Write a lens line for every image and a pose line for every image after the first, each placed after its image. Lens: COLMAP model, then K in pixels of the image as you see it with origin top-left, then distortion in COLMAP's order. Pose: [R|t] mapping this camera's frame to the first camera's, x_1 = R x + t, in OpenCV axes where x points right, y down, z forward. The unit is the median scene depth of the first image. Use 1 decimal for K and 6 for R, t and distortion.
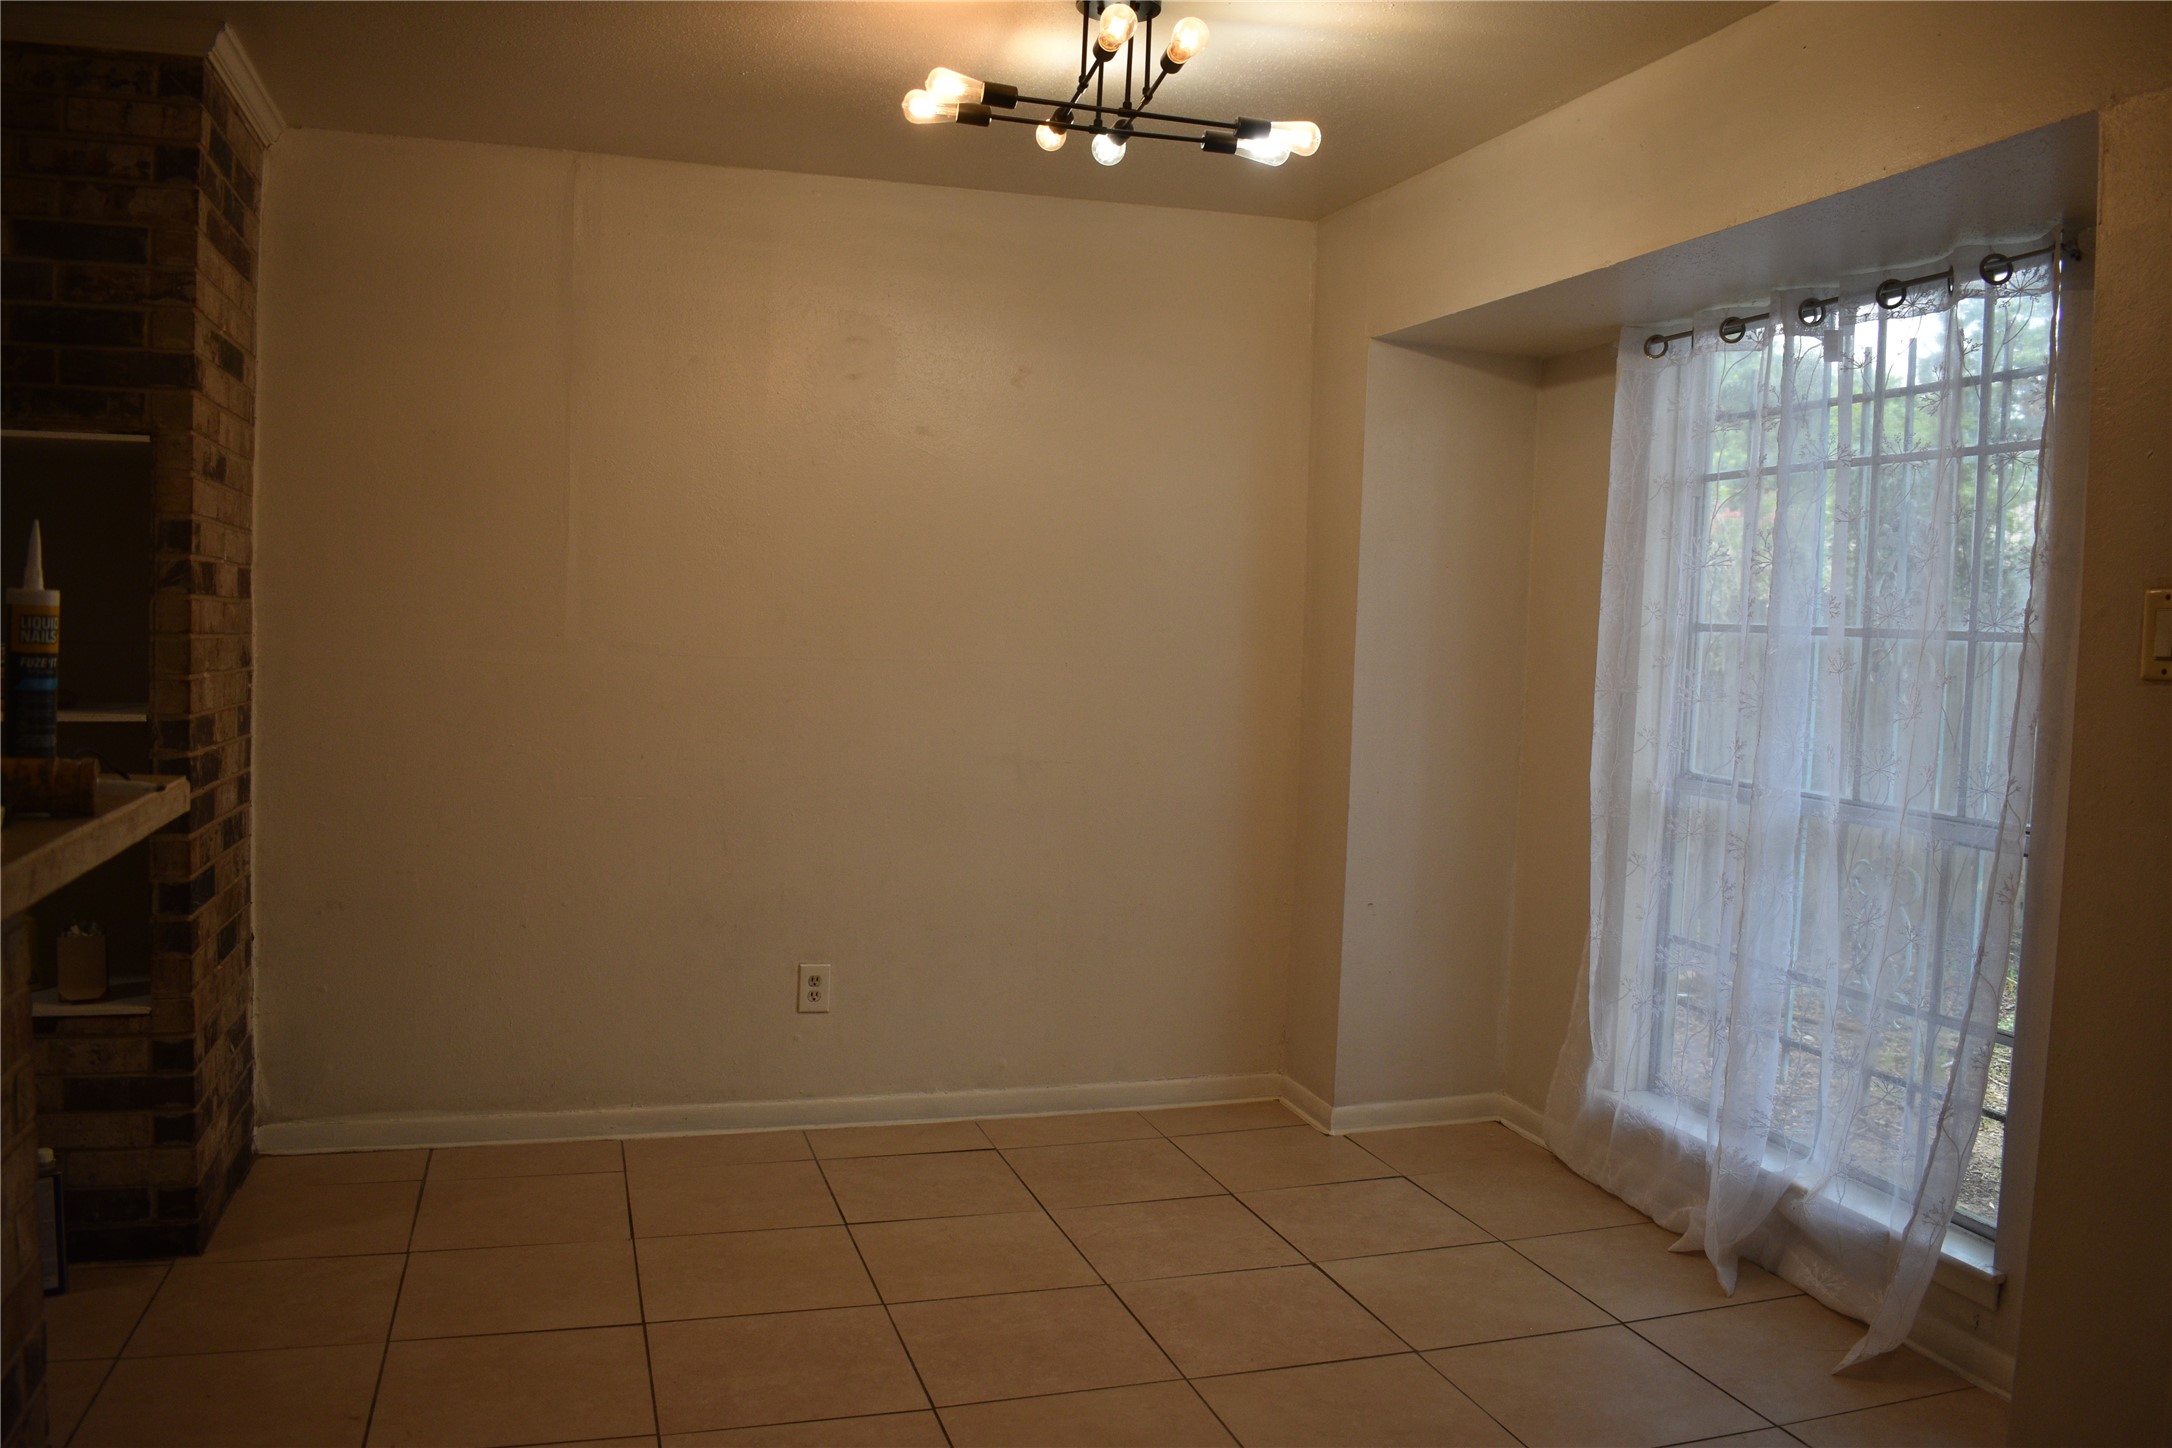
lens RADIAL K [[1783.9, 0, 1086.0], [0, 1783.9, 724.0], [0, 0, 1]] dist [-0.008924, -0.004138]
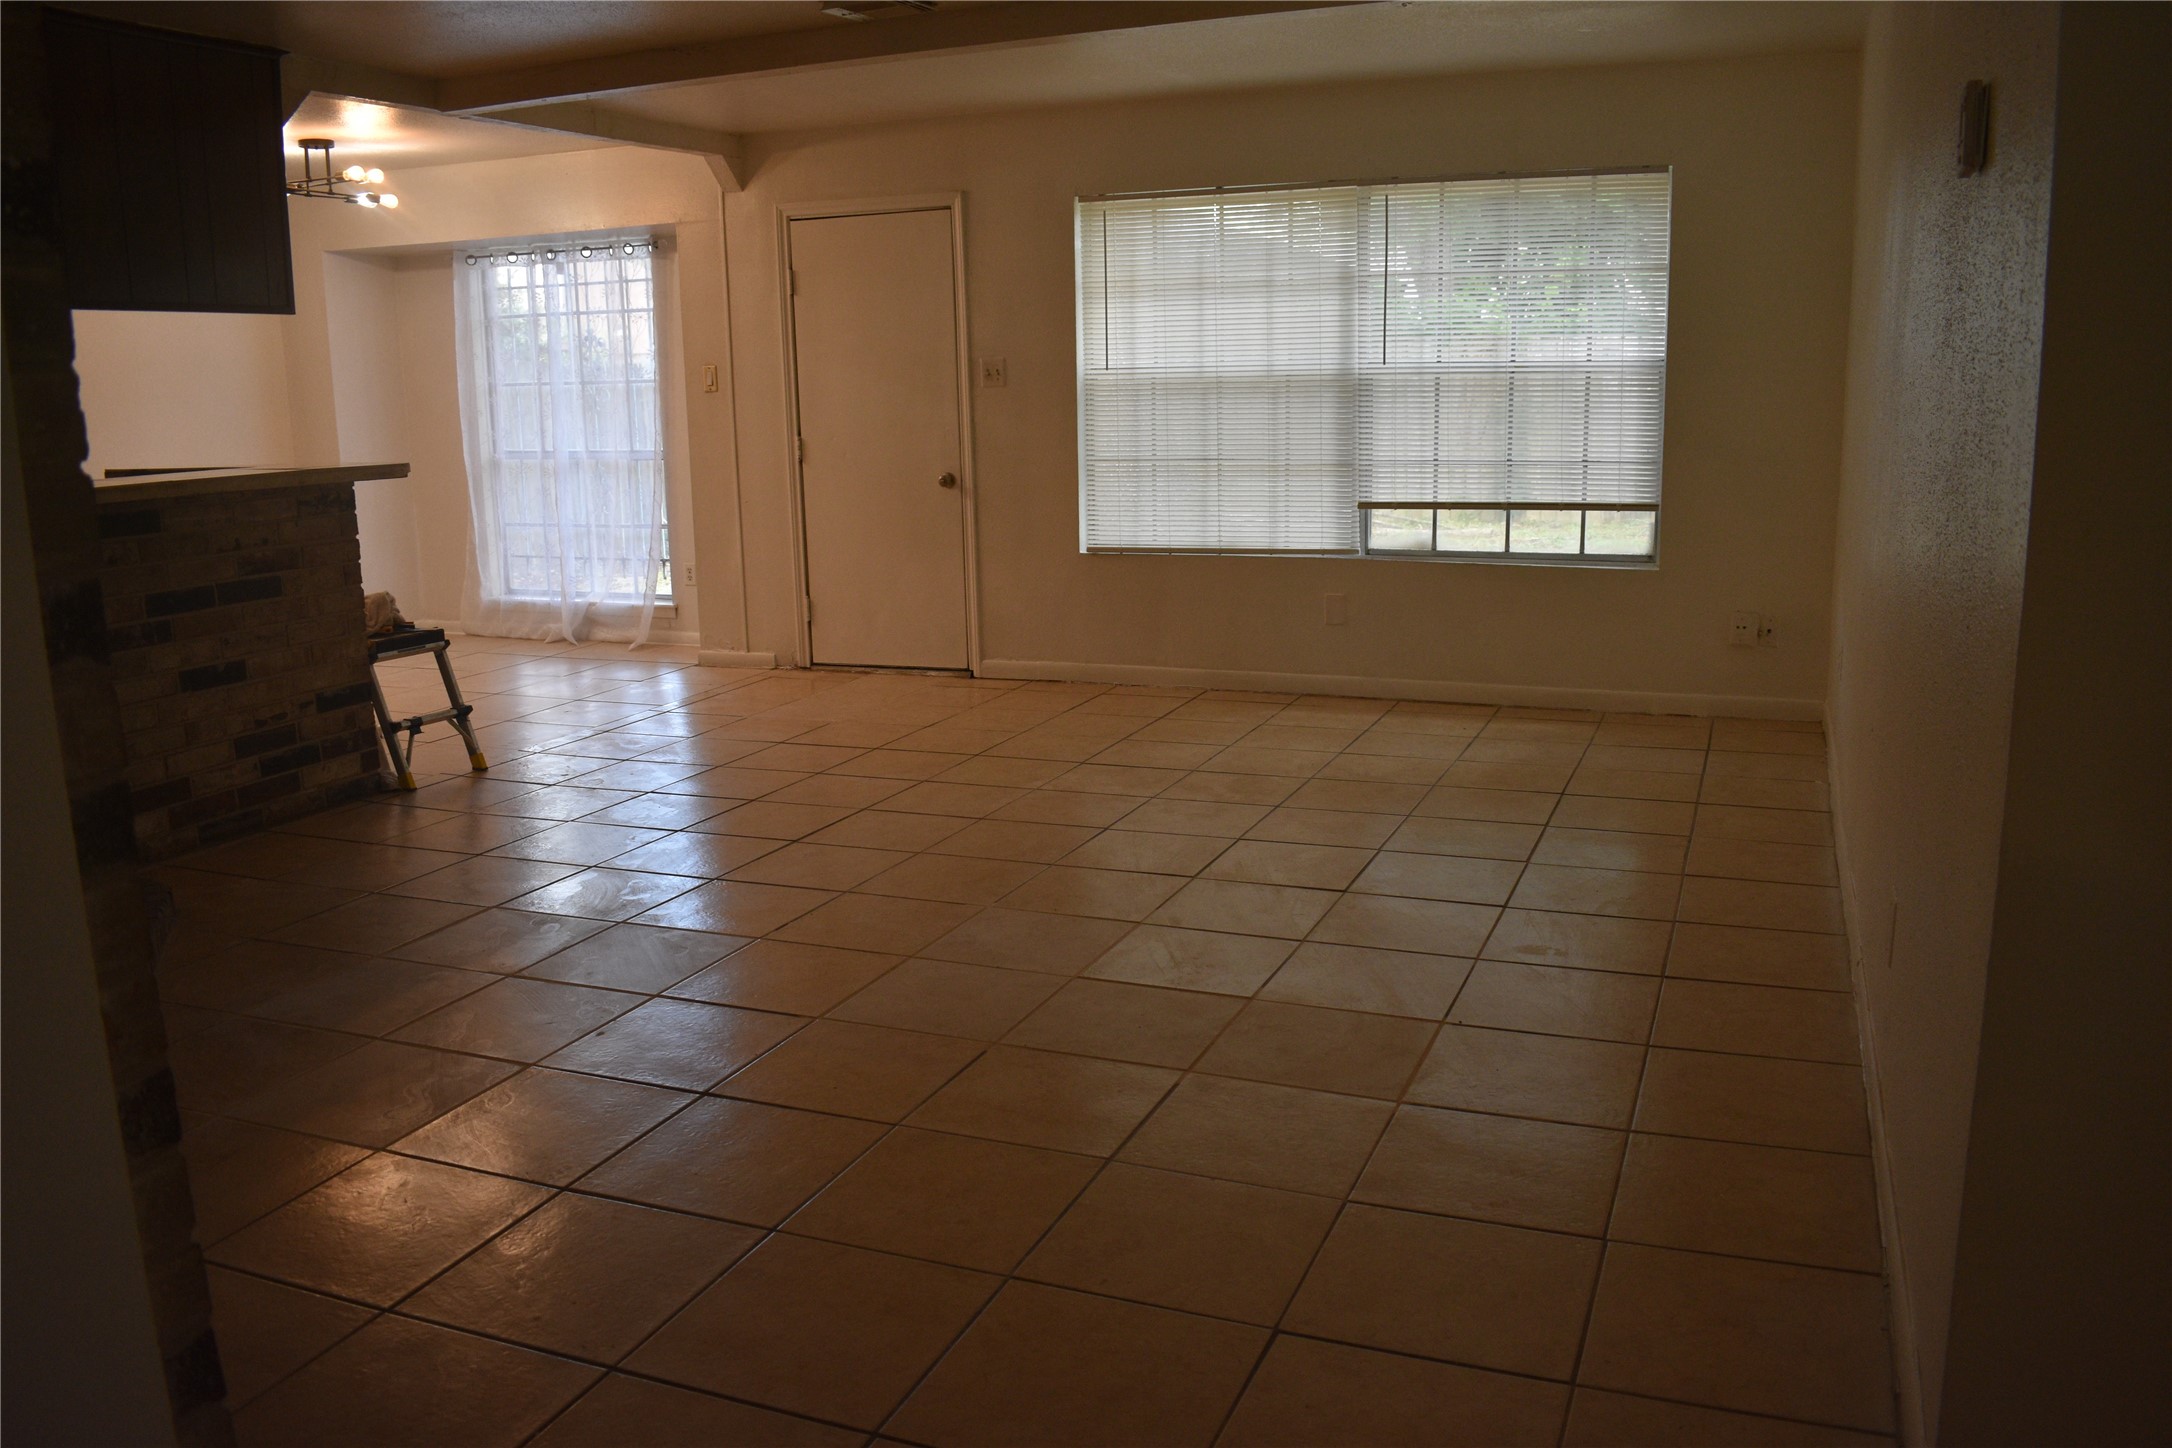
lens RADIAL K [[1665.6, 0, 1086.0], [0, 1665.6, 724.0], [0, 0, 1]] dist [-0.120272, -0.000952]
pose [[0.625291, -0.200777, 0.754122, -0.949857], [0.077454, 0.977533, 0.196036, 0.018897], [-0.776539, -0.064170, 0.626793, -1.016164]]
